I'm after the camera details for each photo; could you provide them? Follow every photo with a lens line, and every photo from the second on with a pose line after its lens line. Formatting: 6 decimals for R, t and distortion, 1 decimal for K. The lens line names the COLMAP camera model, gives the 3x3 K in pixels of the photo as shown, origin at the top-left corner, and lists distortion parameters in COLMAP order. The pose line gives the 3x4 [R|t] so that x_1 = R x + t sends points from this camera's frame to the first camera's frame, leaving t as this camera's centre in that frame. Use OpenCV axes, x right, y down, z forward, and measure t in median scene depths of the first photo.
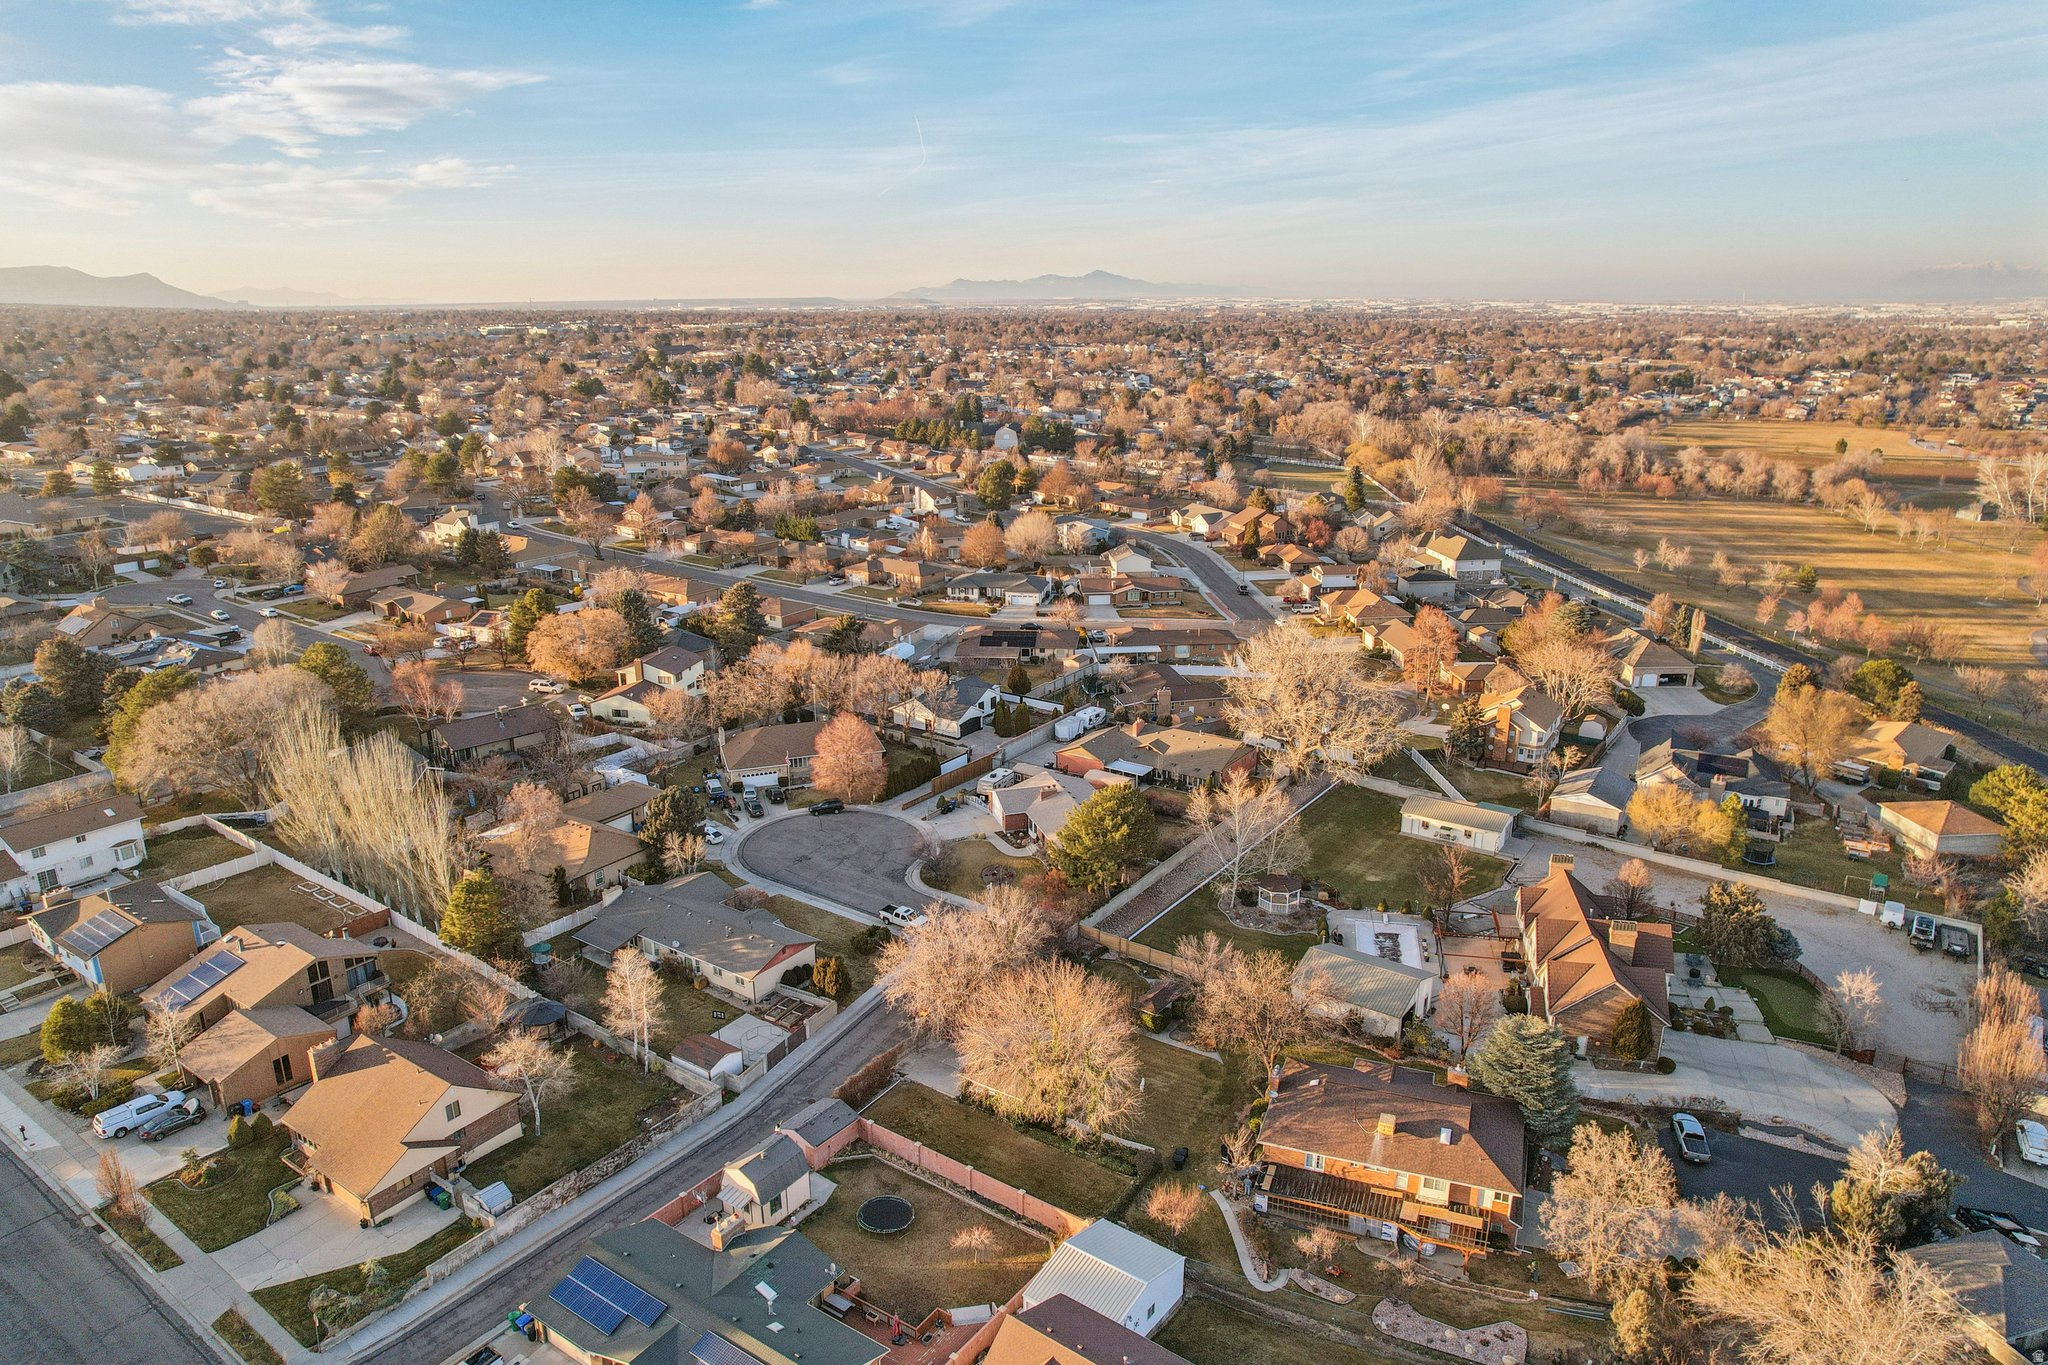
lens RADIAL K [[1318.1, 0, 1020.2], [0, 1318.1, 660.2], [0, 0, 1]] dist [-0.081569, 0.075949]
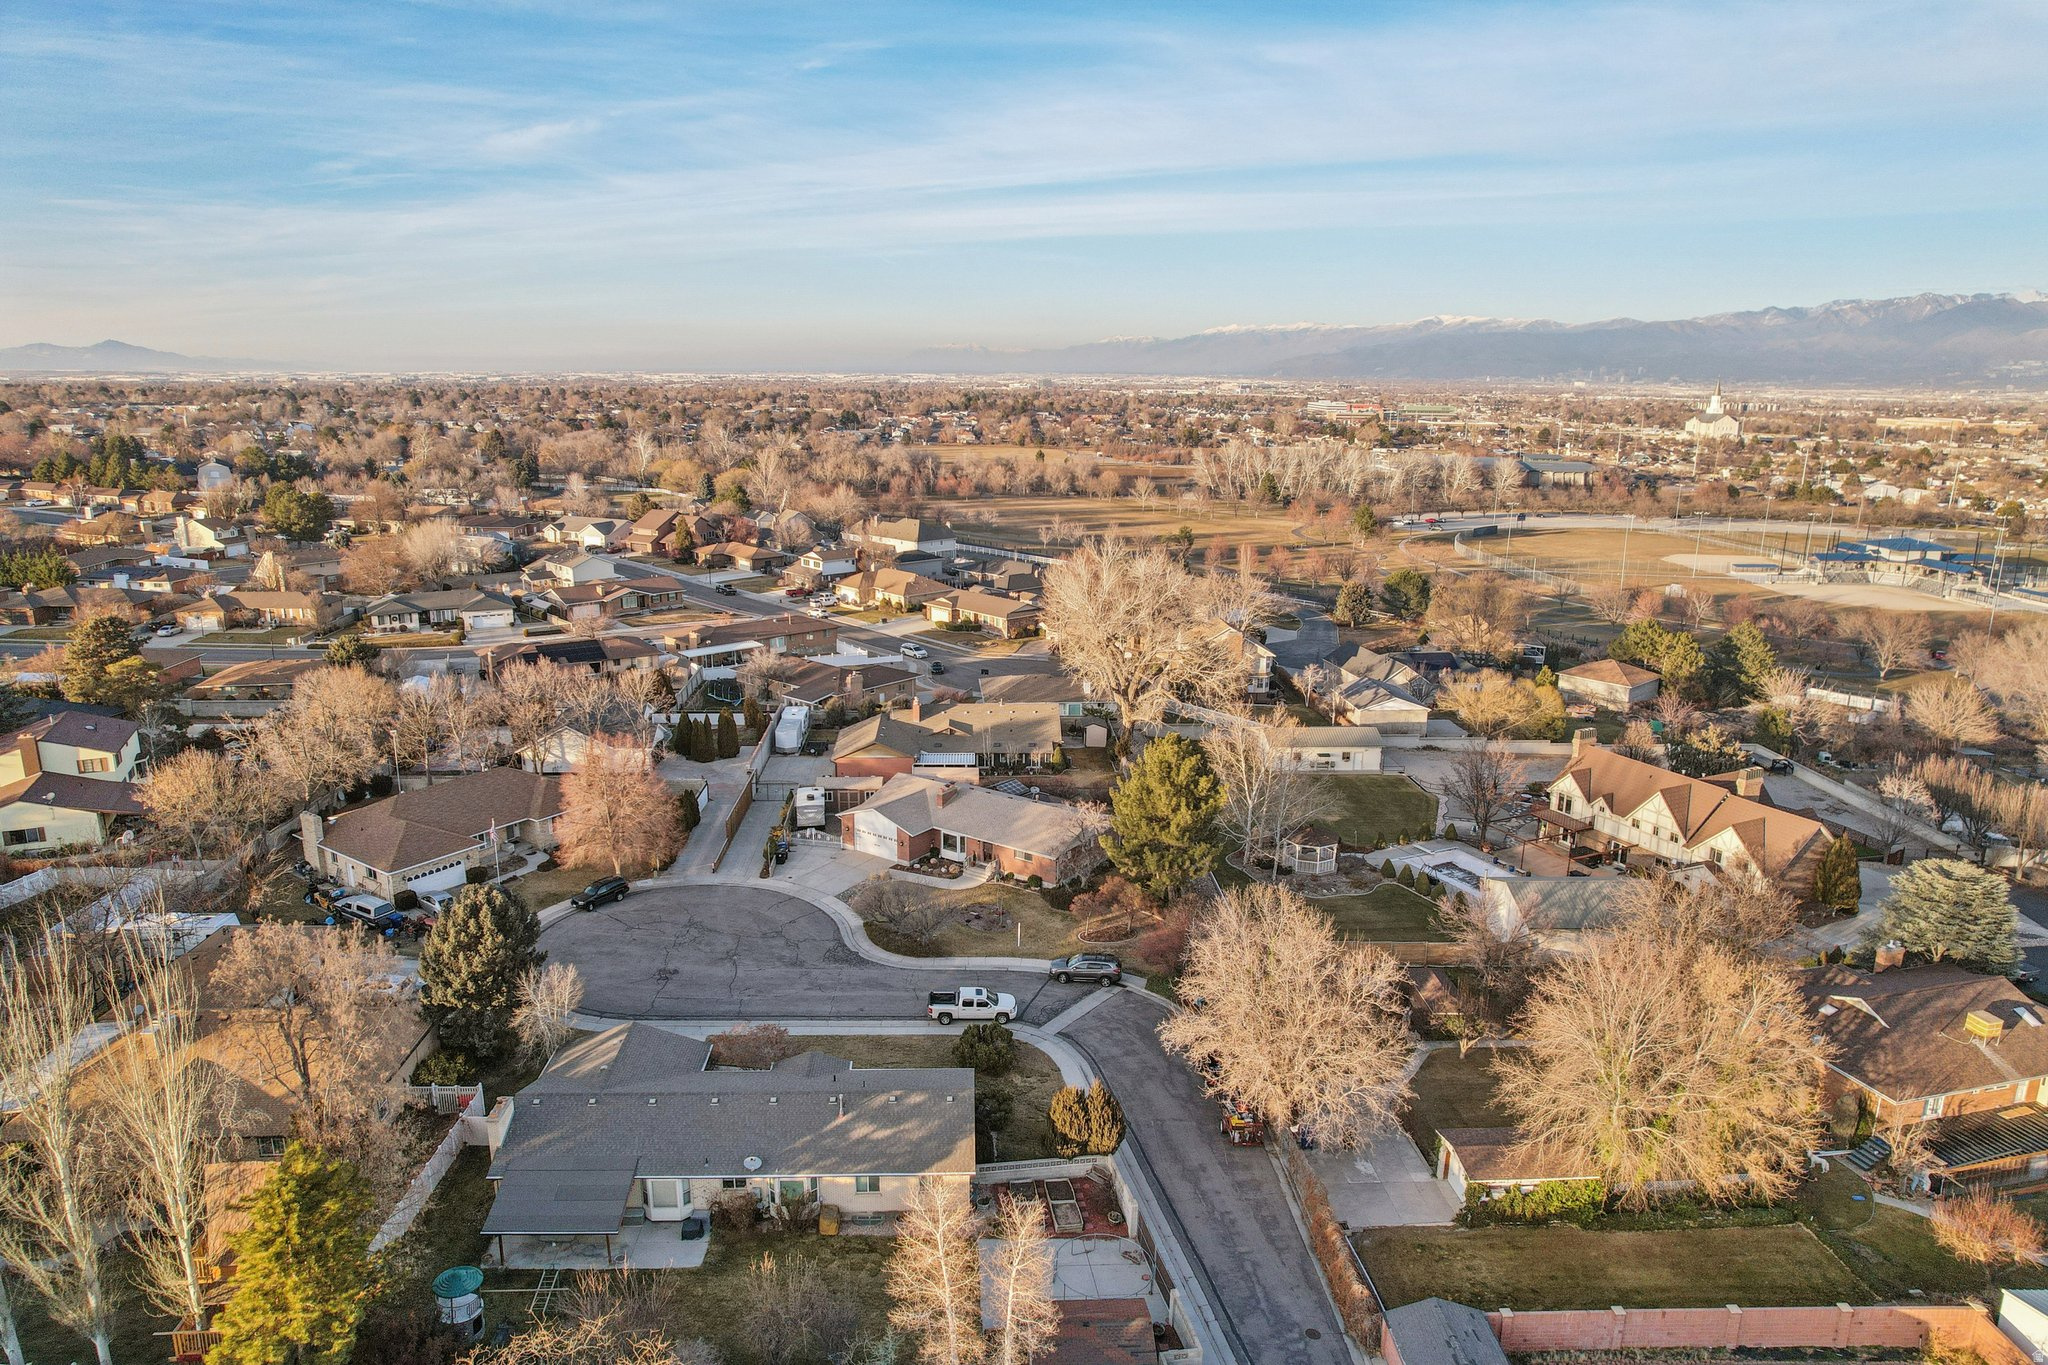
lens RADIAL K [[1318.1, 0, 1020.2], [0, 1318.1, 660.2], [0, 0, 1]] dist [-0.081569, 0.075949]
pose [[0.794818, -0.119748, 0.594915, -0.286811], [0.150108, 0.988668, -0.001543, 0.031570], [-0.587989, 0.090528, 0.803787, 0.346275]]
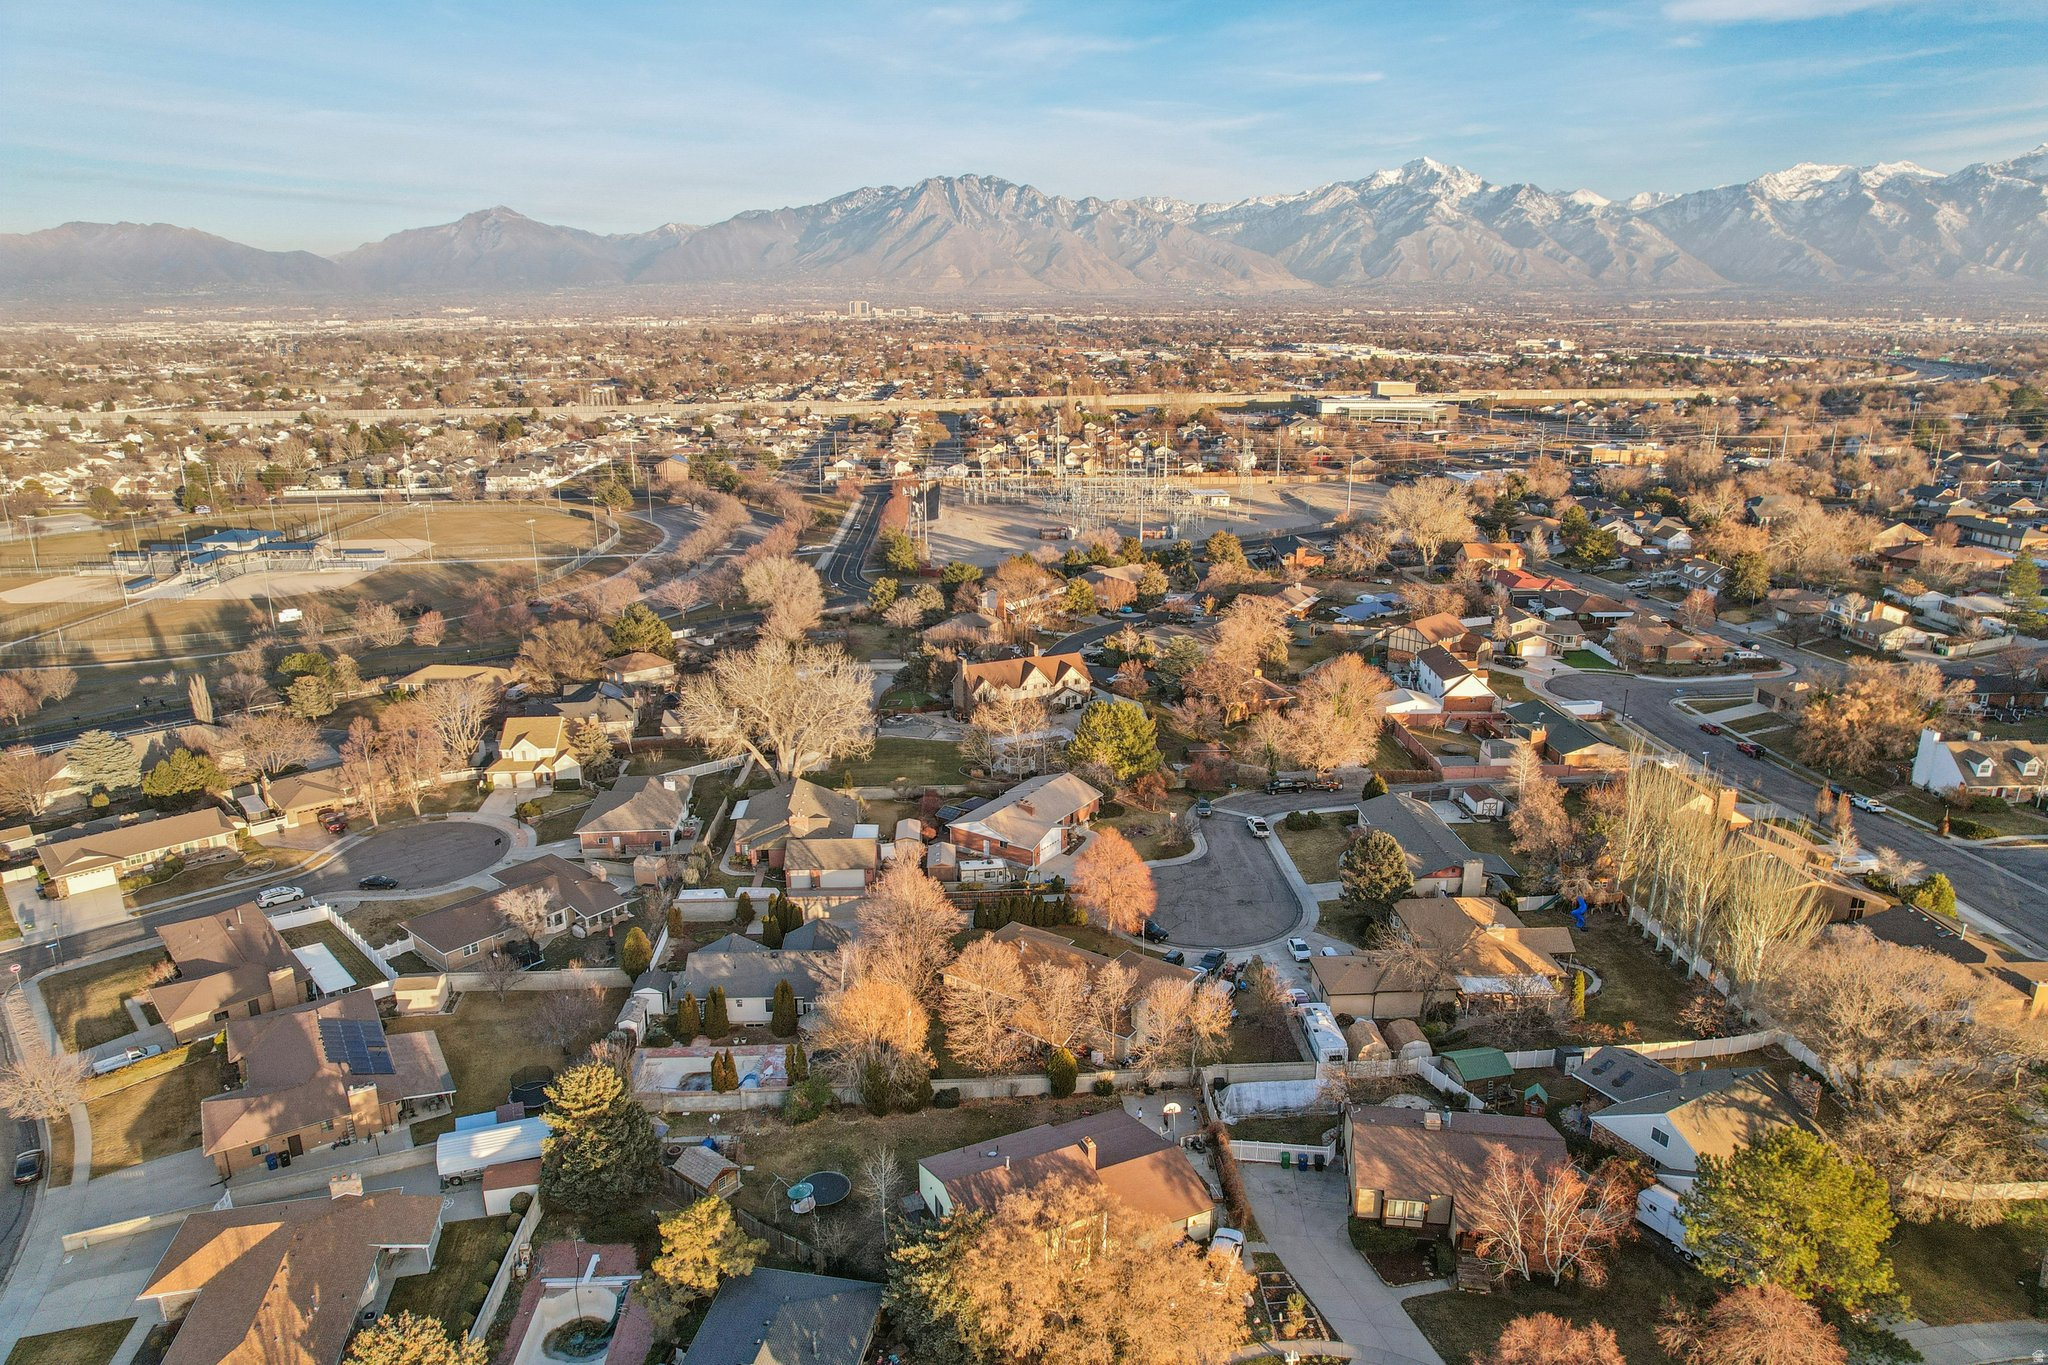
lens RADIAL K [[1318.1, 0, 1020.2], [0, 1318.1, 660.2], [0, 0, 1]] dist [-0.081569, 0.075949]
pose [[-0.610447, -0.204586, 0.765179, -0.604041], [0.219565, 0.884496, 0.411653, -0.347161], [-0.761016, 0.419299, -0.495018, 1.204300]]
